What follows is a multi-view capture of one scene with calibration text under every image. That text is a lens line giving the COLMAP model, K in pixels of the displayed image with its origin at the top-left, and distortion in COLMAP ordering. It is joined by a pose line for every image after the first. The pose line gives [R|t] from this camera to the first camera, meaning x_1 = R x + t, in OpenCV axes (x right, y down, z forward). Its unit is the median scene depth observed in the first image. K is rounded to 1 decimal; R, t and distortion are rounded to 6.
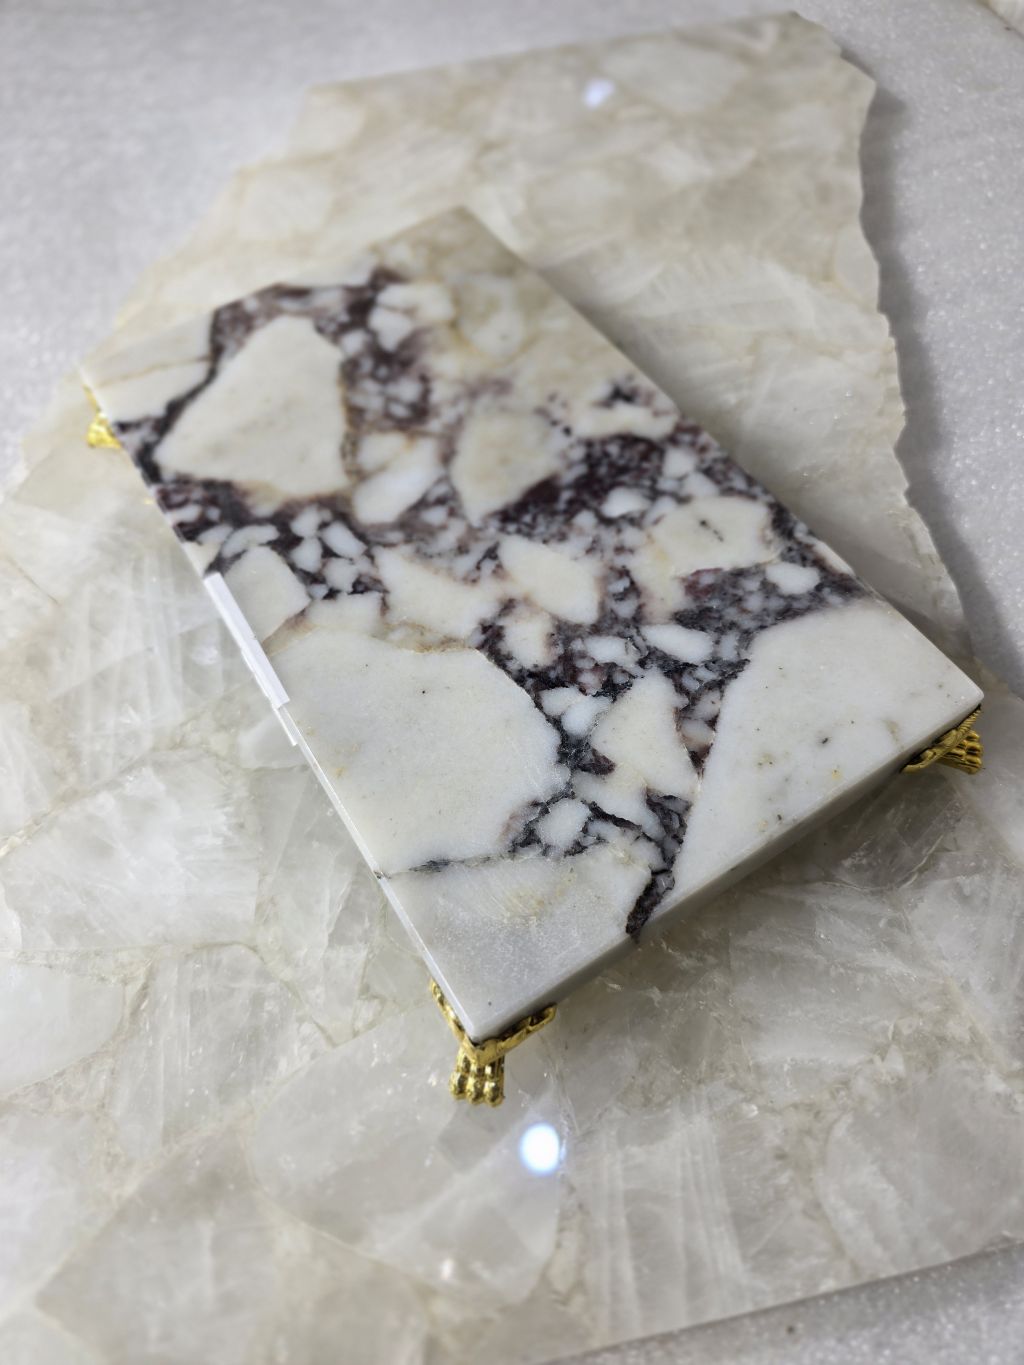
lens RADIAL K [[946.0, 0, 514.2], [0, 946.0, 688.0], [0, 0, 1]] dist [0.021200, -0.042289]
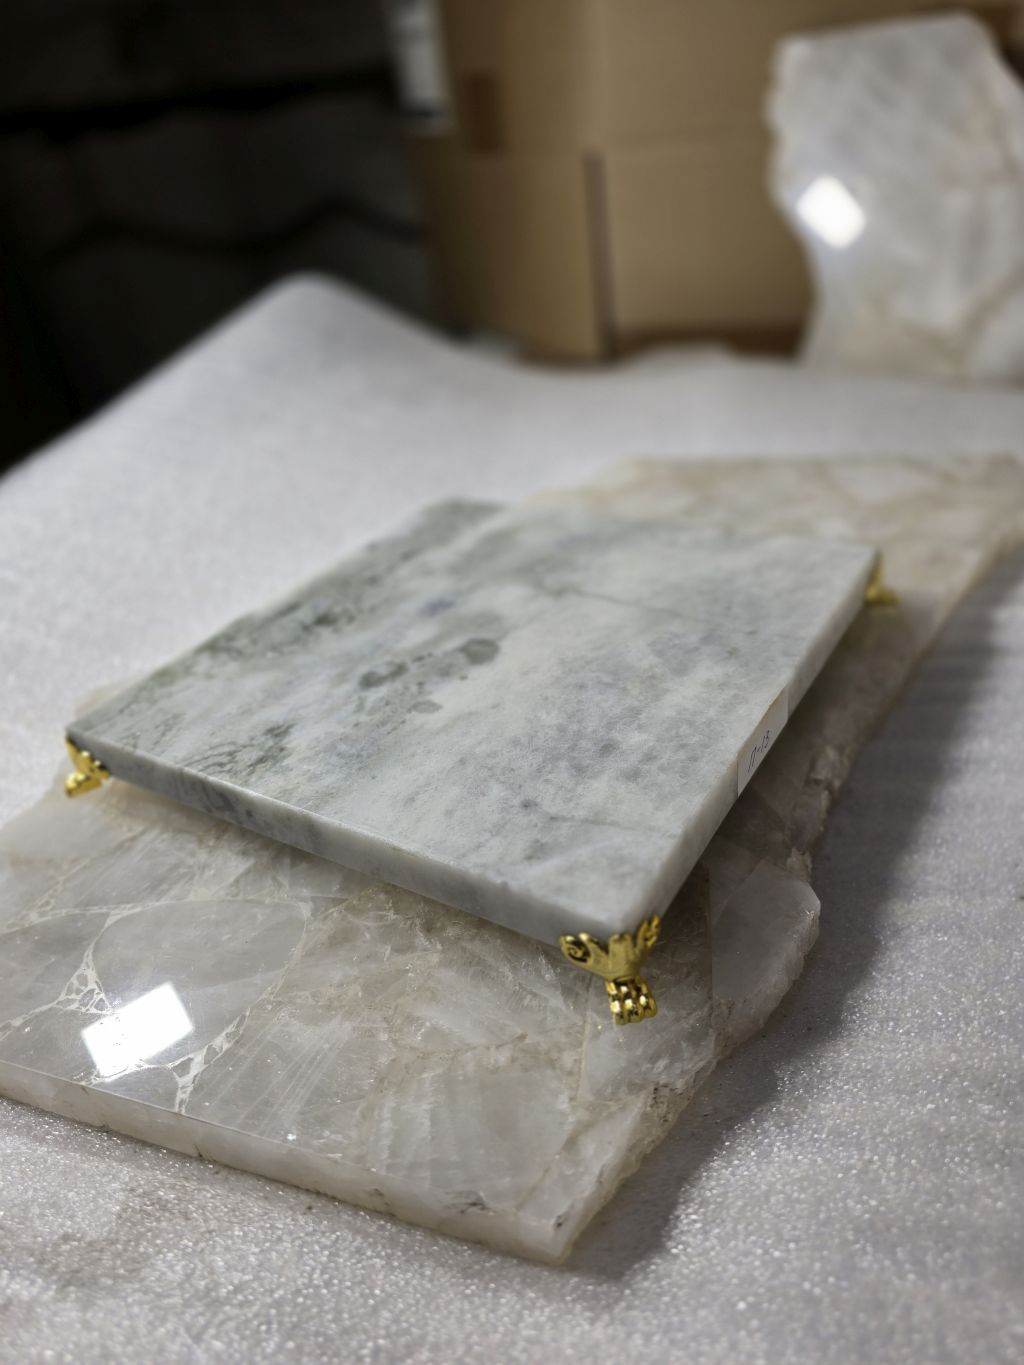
lens RADIAL K [[946.0, 0, 532.7], [0, 946.0, 684.9], [0, 0, 1]] dist [0.021200, -0.042289]
pose [[0.854103, 0.230133, -0.466420, 0.834337], [-0.402478, 0.860452, -0.312463, 0.335124], [0.329424, 0.454599, 0.827538, -0.162937]]
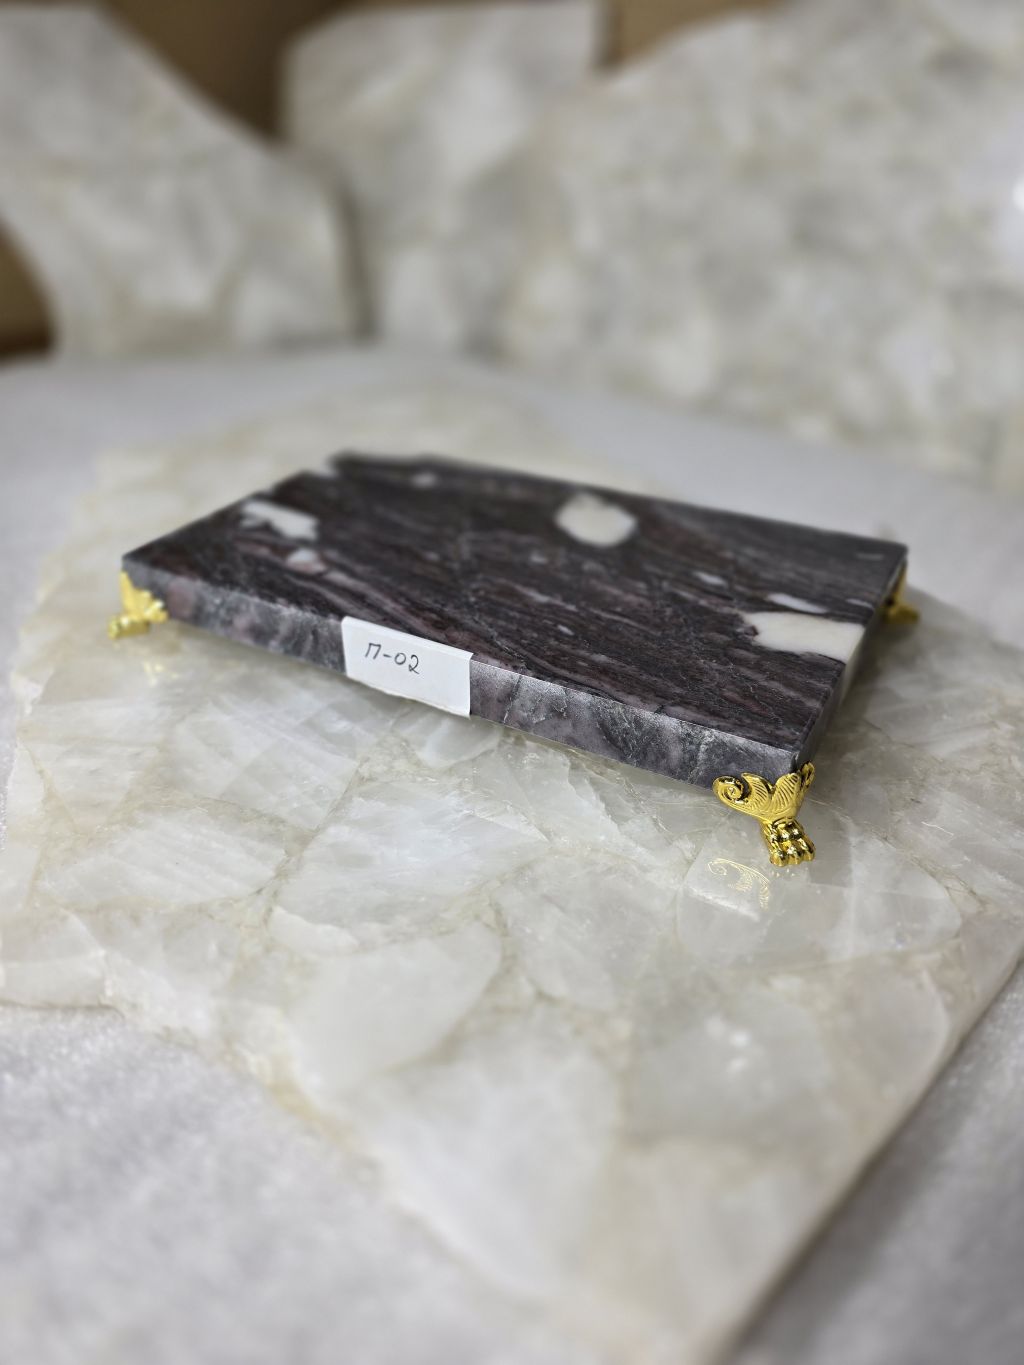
lens RADIAL K [[946.0, 0, 511.4], [0, 946.0, 690.9], [0, 0, 1]] dist [0.021200, -0.042289]
pose [[0.843980, -0.247592, 0.475810, -0.829034], [0.438809, 0.828858, -0.347045, 0.492660], [-0.308454, 0.501689, 0.808186, 0.060094]]
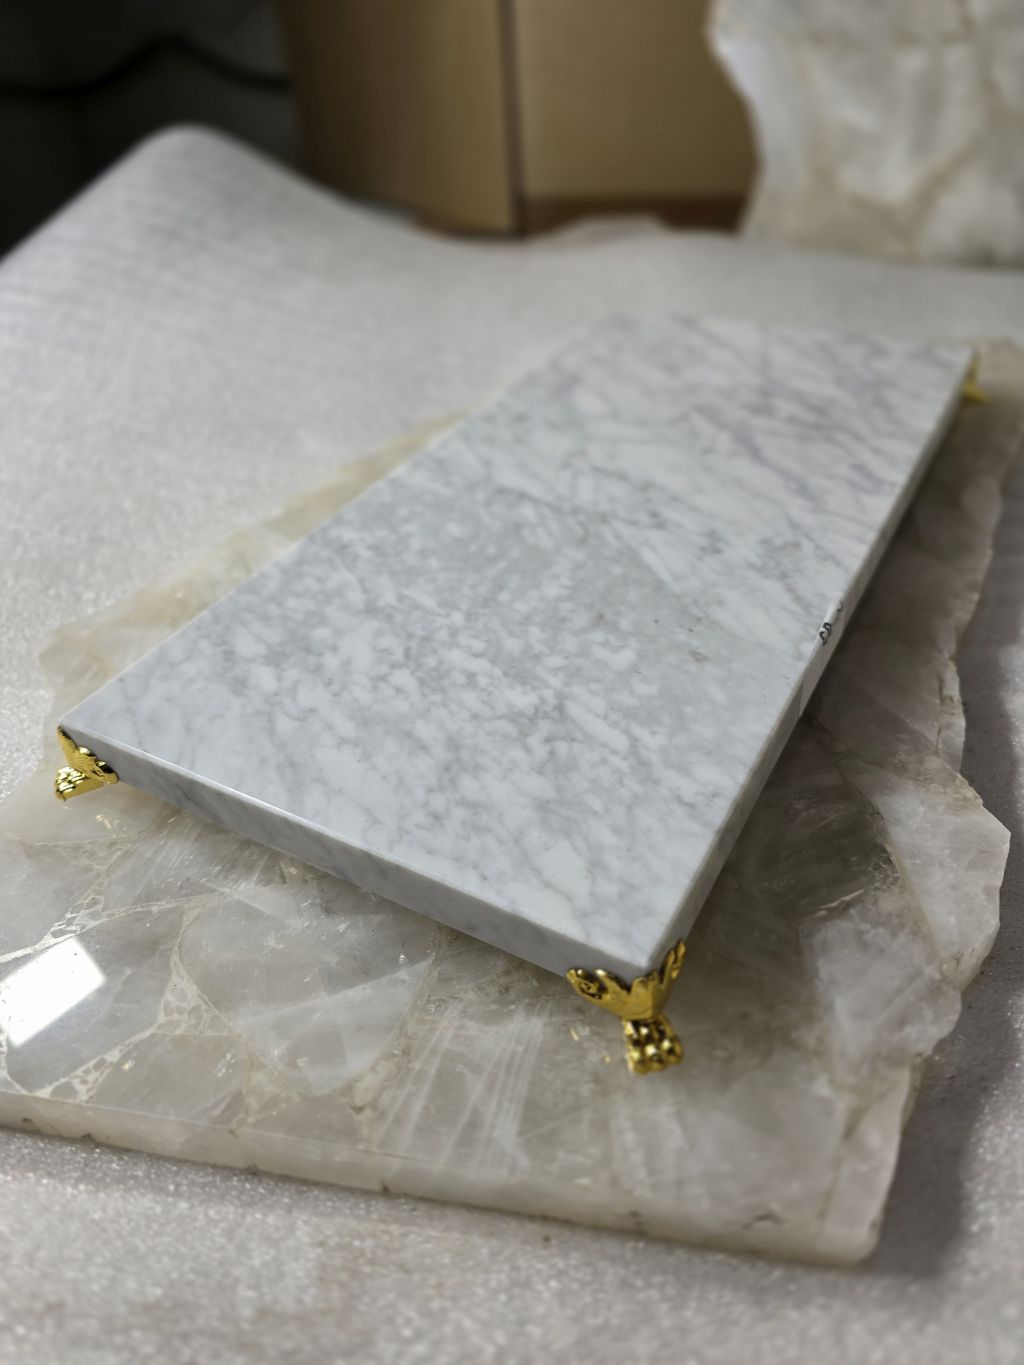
lens RADIAL K [[946.0, 0, 519.0], [0, 946.0, 692.5], [0, 0, 1]] dist [0.021200, -0.042289]
pose [[0.925264, 0.229450, -0.302058, 0.392533], [-0.312815, 0.911962, -0.265467, 0.378276], [0.214554, 0.340116, 0.915581, -0.122851]]
